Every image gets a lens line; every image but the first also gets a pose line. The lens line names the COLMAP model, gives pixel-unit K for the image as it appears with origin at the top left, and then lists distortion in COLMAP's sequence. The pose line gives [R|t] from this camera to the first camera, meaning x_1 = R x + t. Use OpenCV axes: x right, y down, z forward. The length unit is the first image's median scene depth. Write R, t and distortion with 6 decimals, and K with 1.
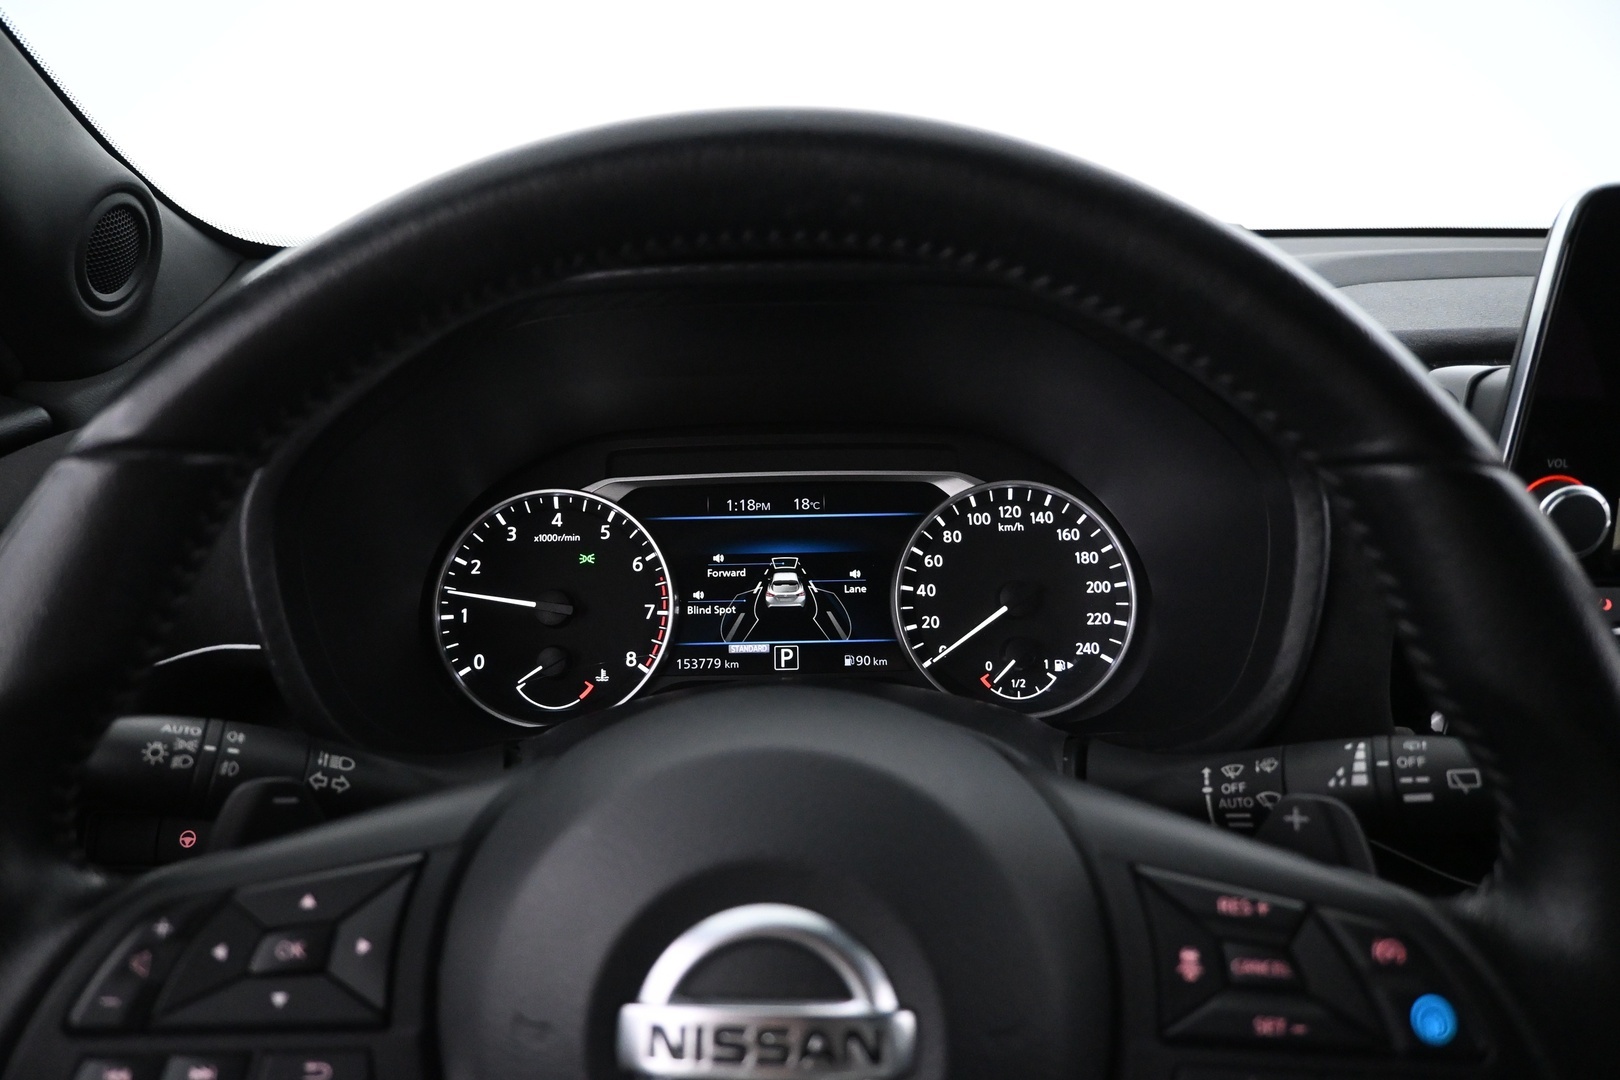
lens RADIAL K [[1091.7, 0, 807.7], [0, 1091.7, 534.4], [0, 0, 1]] dist [-0.005339, -0.000325]
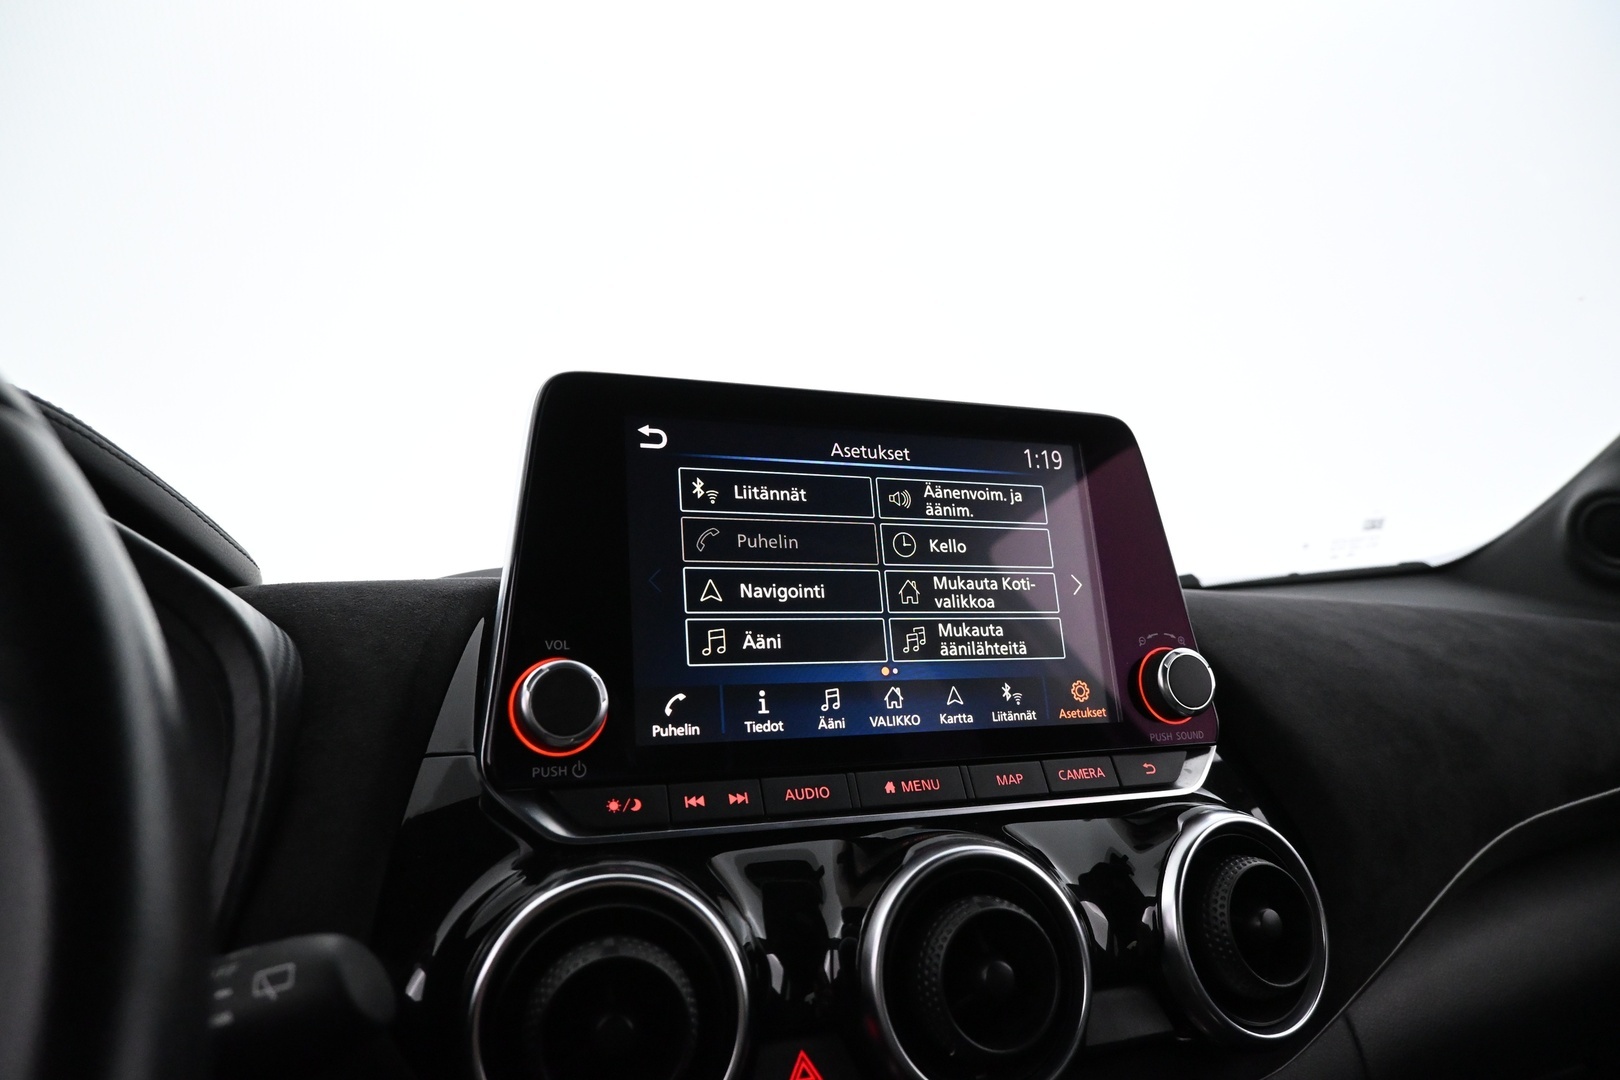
lens RADIAL K [[1091.7, 0, 808.1], [0, 1091.7, 535.5], [0, 0, 1]] dist [-0.005339, -0.000325]
pose [[0.936839, 0.024185, 0.348924, 0.621260], [0.133871, 0.896847, -0.421598, 0.286385], [-0.323128, 0.441680, 0.836963, 0.152852]]
